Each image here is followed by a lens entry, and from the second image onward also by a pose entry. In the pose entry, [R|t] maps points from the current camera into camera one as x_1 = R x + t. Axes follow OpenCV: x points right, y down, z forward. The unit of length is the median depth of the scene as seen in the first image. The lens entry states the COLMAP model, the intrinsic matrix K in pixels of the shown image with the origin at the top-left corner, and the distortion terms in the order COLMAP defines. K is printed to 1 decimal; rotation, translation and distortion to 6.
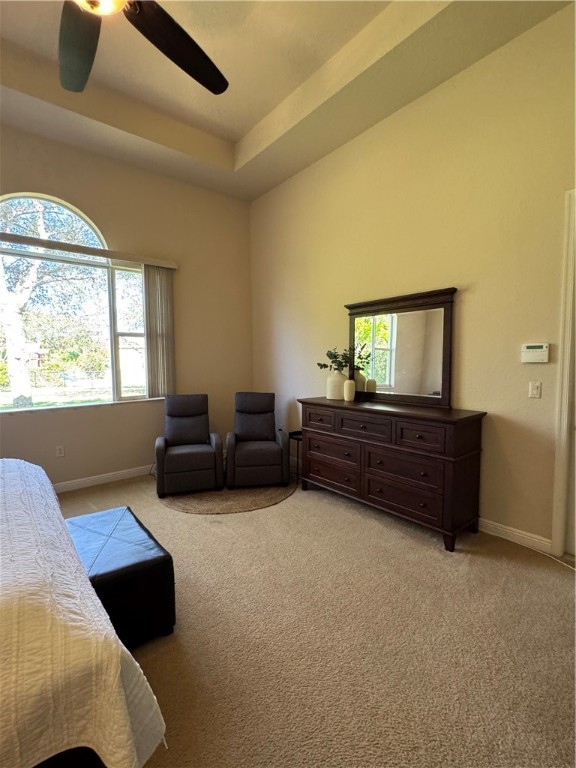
lens RADIAL K [[356.6, 0, 286.4], [0, 356.6, 382.6], [0, 0, 1]] dist [-0.006281, -0.000255]
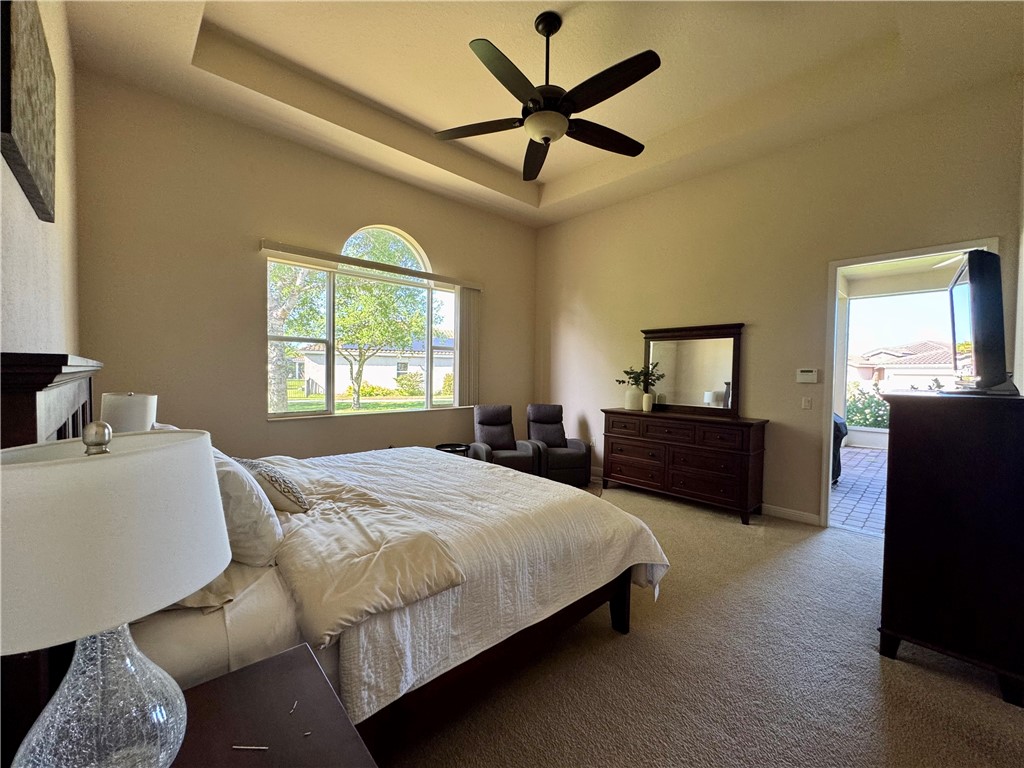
lens RADIAL K [[411.7, 0, 513.7], [0, 411.7, 386.6], [0, 0, 1]] dist [0.002146, 0.000096]
pose [[0.996017, 0.022188, 0.086362, -0.372245], [-0.019425, 0.999276, -0.032698, 0.021479], [-0.087025, 0.030890, 0.995727, -0.315474]]
